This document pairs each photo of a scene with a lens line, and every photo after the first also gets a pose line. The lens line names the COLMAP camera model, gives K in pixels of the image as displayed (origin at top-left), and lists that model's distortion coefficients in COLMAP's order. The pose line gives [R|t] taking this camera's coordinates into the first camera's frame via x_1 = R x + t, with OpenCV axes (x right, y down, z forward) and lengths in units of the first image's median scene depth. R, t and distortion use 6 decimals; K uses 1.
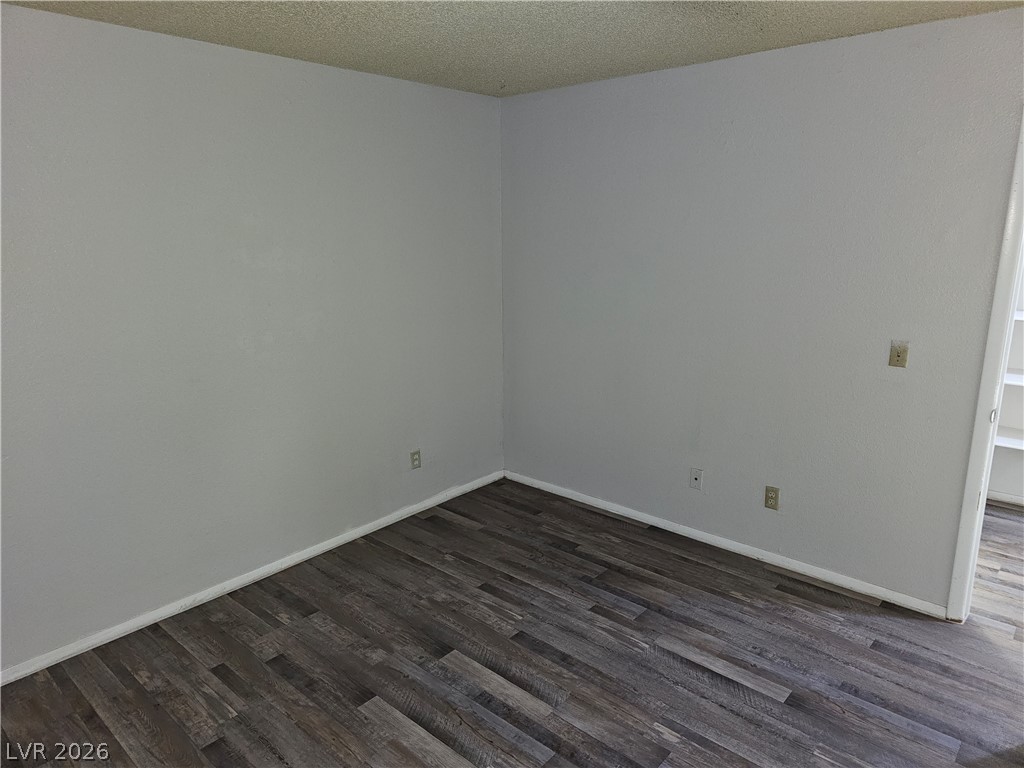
lens RADIAL K [[679.3, 0, 515.8], [0, 679.3, 391.8], [0, 0, 1]] dist [0.035882, -0.006403]
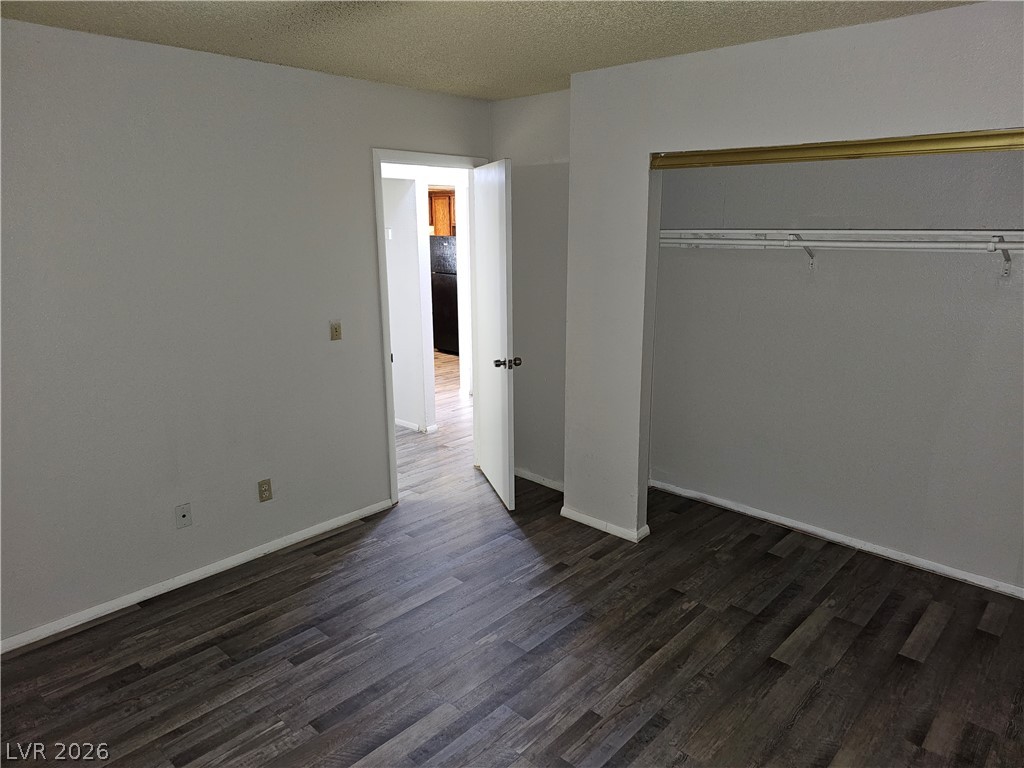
lens RADIAL K [[679.3, 0, 516.2], [0, 679.3, 377.1], [0, 0, 1]] dist [0.035882, -0.006403]
pose [[0.024829, -0.217306, 0.975788, -0.644310], [0.247471, 0.947045, 0.204608, -0.137482], [-0.968577, 0.236399, 0.077291, 0.550025]]
